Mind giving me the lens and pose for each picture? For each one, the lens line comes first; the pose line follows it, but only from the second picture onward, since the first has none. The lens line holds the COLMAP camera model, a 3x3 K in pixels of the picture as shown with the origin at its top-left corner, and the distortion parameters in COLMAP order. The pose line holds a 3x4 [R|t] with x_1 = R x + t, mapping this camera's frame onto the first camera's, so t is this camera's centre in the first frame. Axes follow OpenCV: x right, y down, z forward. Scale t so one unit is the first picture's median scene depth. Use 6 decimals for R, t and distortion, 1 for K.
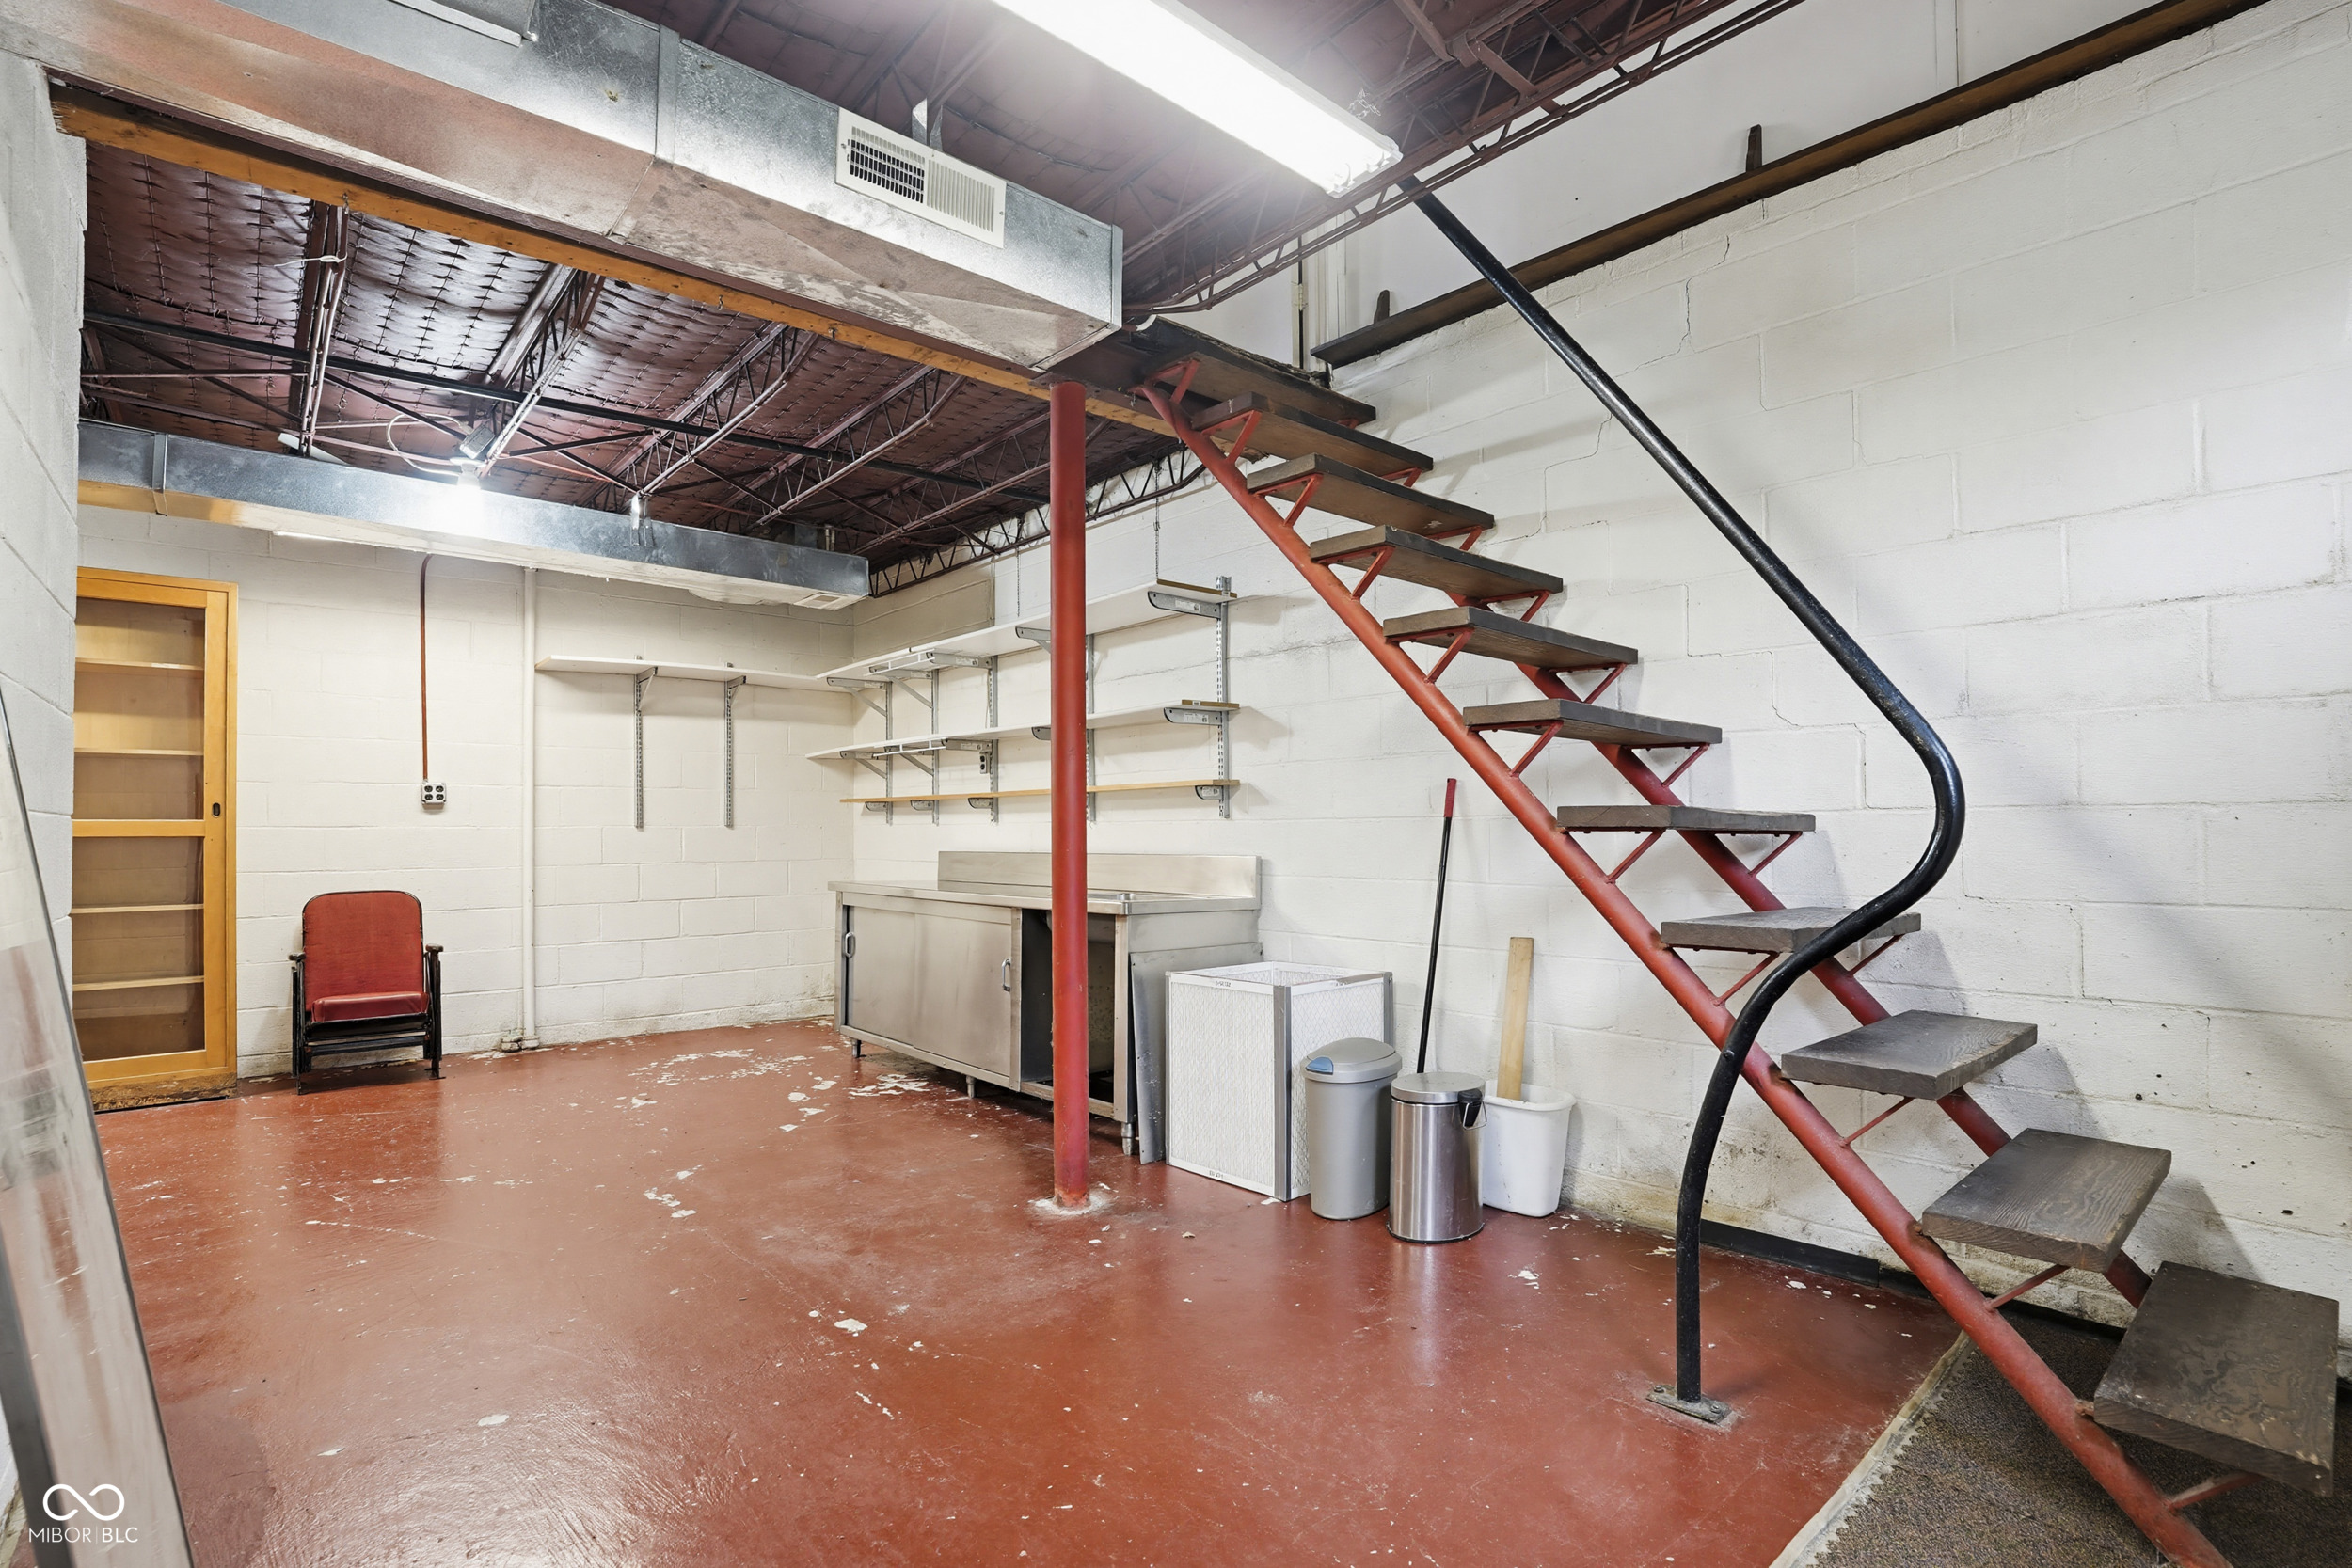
lens RADIAL K [[1106.9, 0, 1168.2], [0, 1106.9, 805.6], [0, 0, 1]] dist [-0.066716, 0.024646]
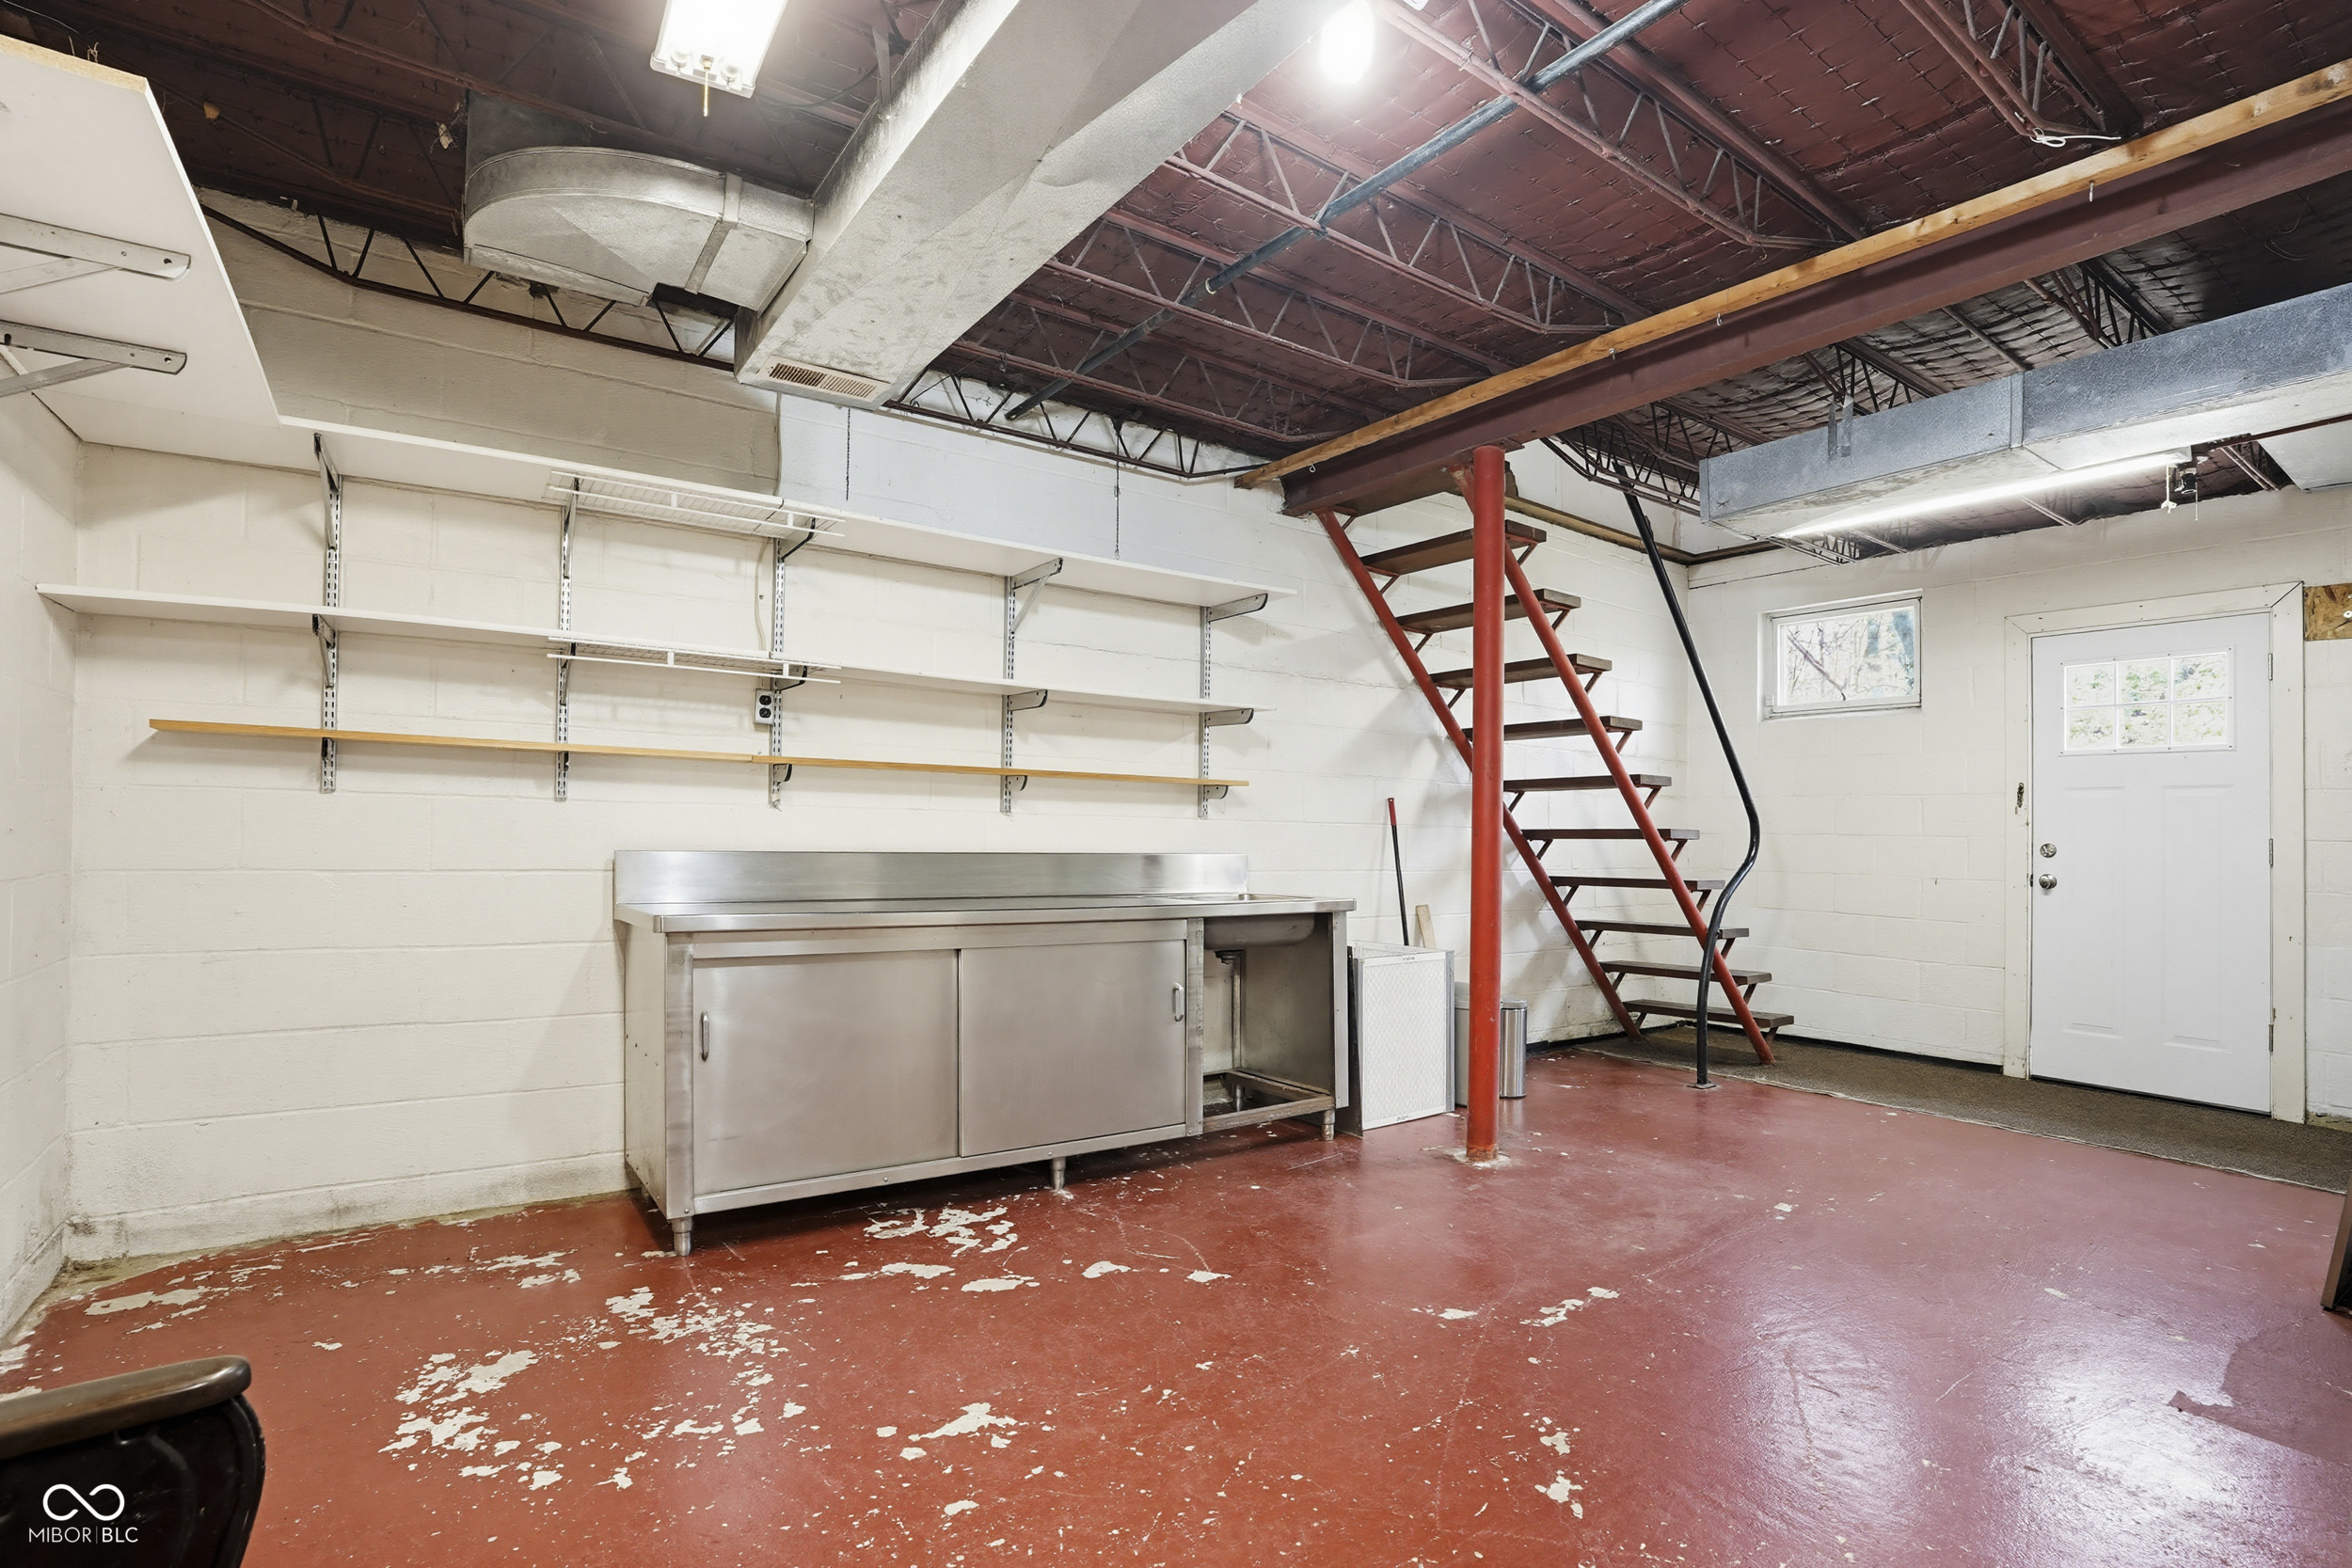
lens RADIAL K [[1106.9, 0, 1168.2], [0, 1106.9, 805.6], [0, 0, 1]] dist [-0.066716, 0.024646]
pose [[0.111193, 0.033672, 0.993228, -0.968018], [-0.042063, 0.998690, -0.029148, 0.031561], [-0.992908, -0.038537, 0.112464, 0.918372]]
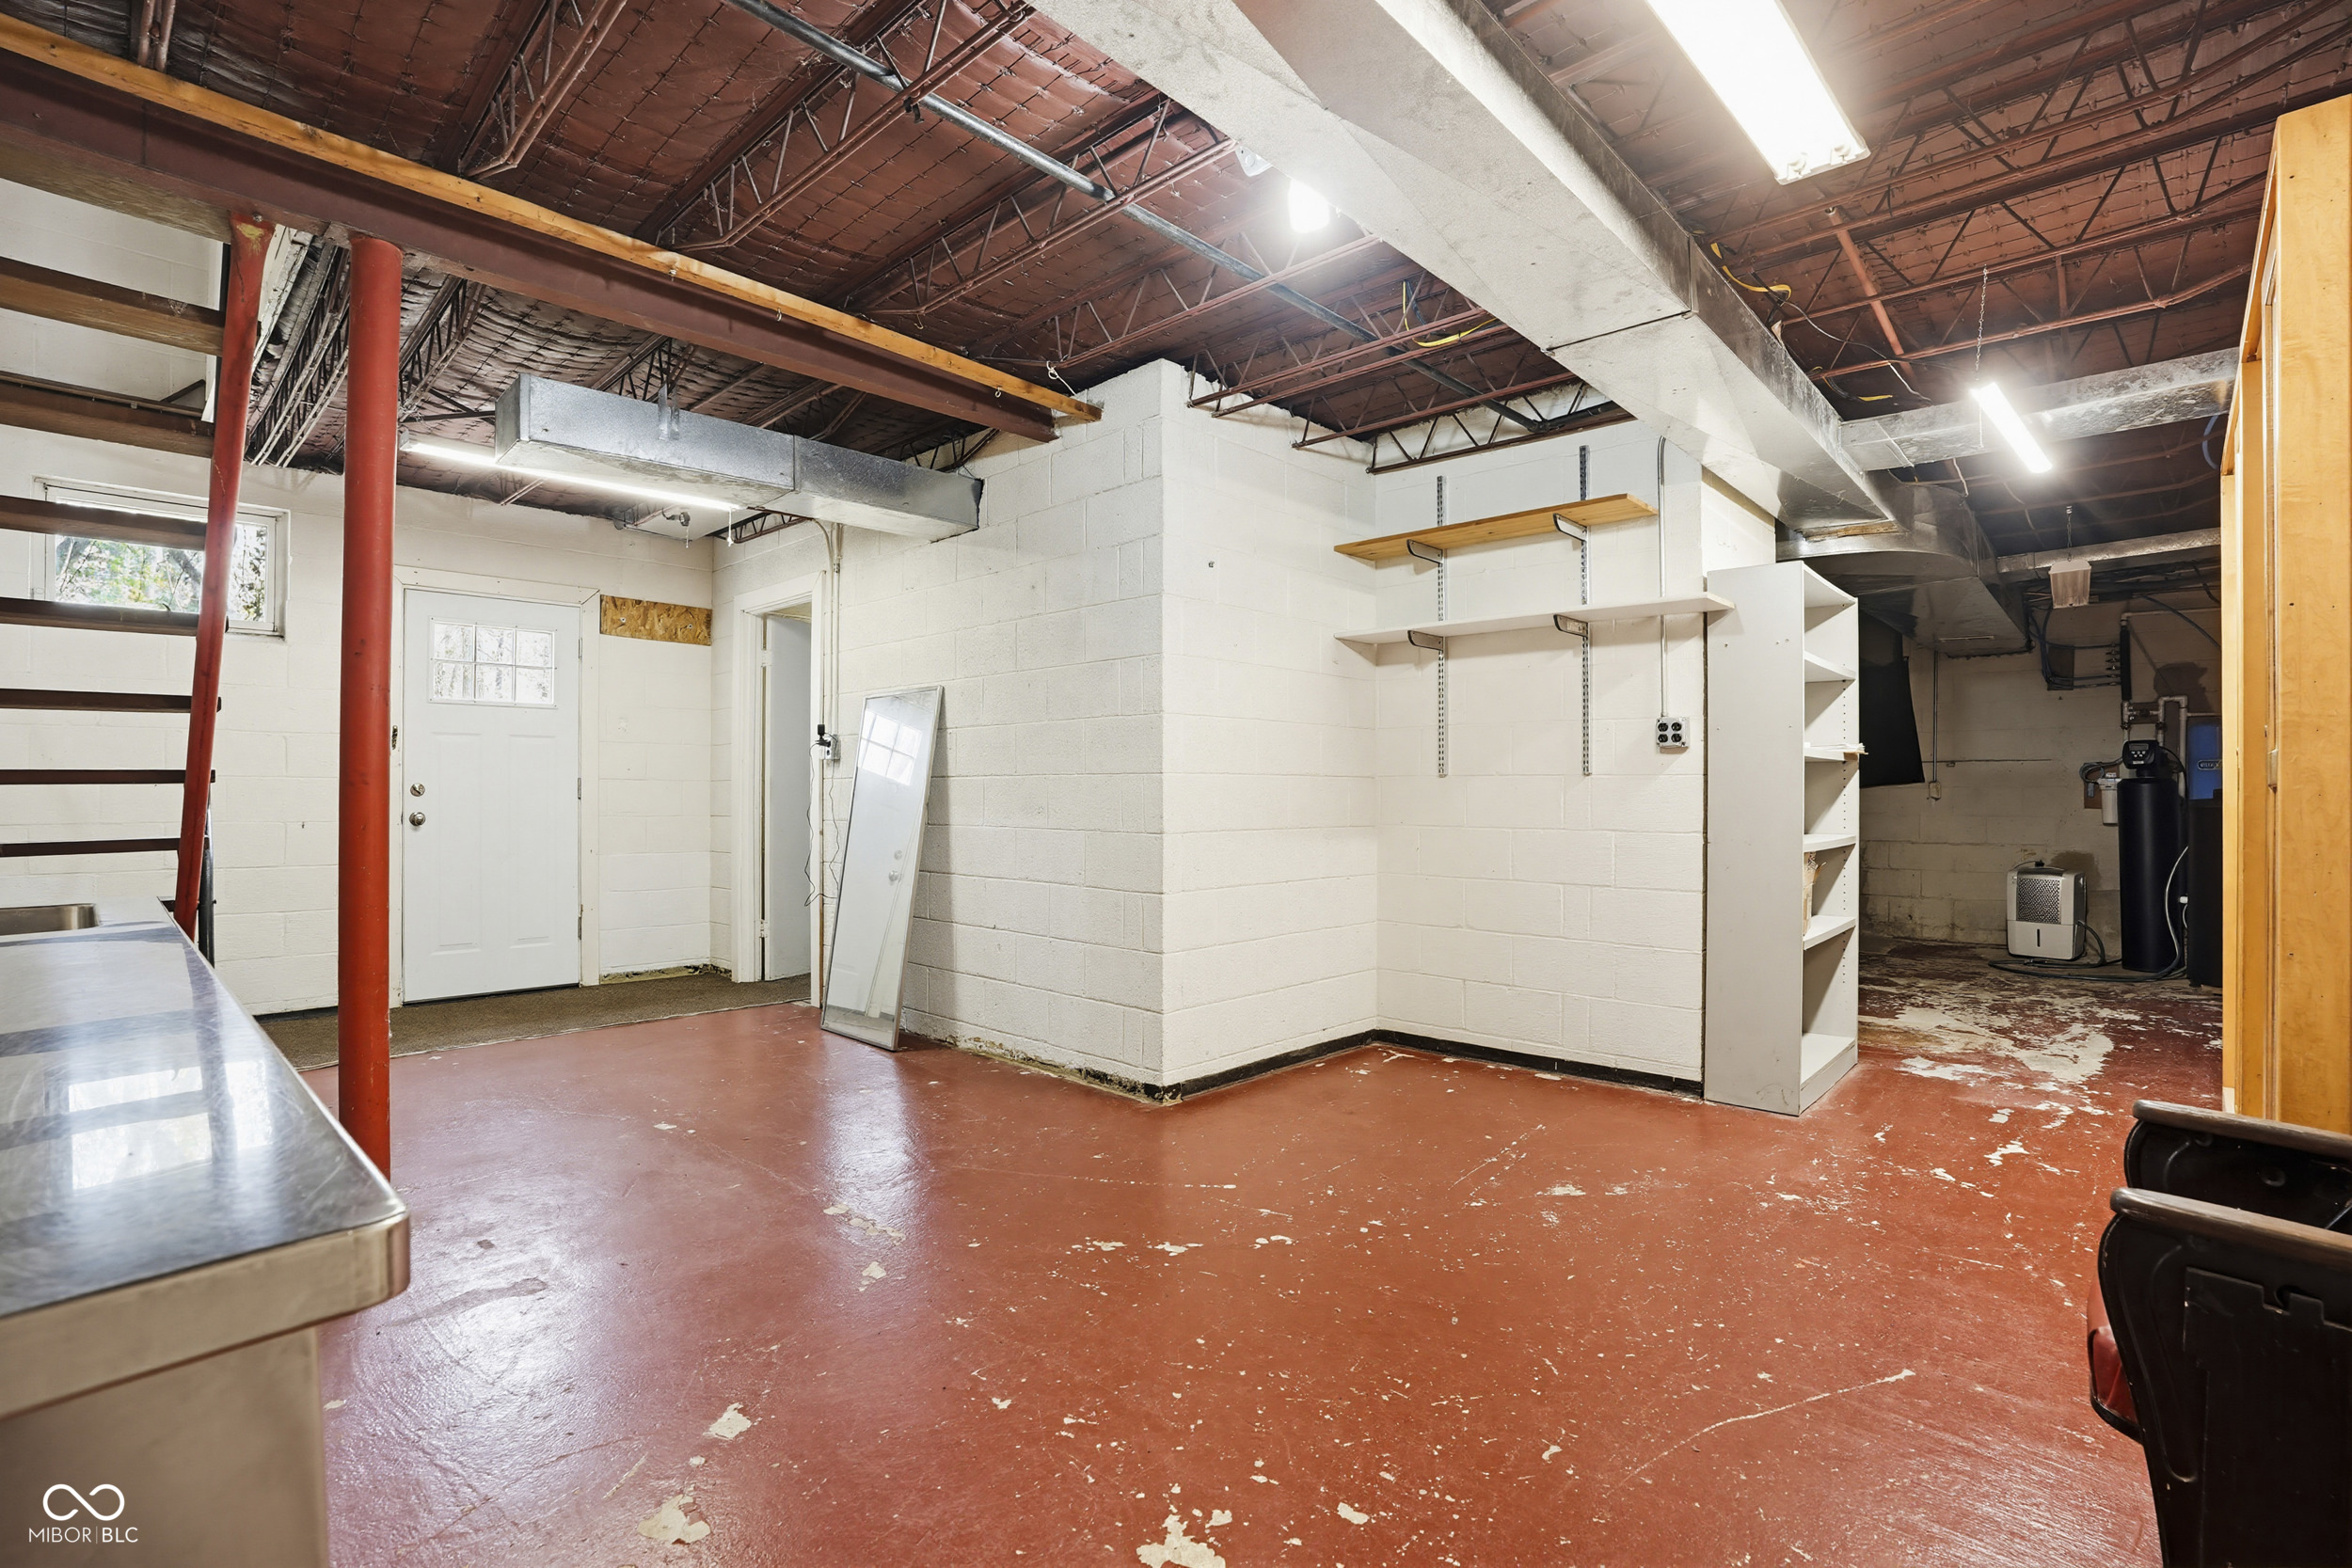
lens RADIAL K [[1083.5, 0, 1170.6], [0, 1083.5, 759.1], [0, 0, 1]] dist [-0.056677, 0.019253]
pose [[-0.995778, 0.002484, -0.091761, -0.469733], [0.007184, 0.998677, -0.050921, 0.039628], [0.091513, -0.051365, -0.994478, 1.406945]]
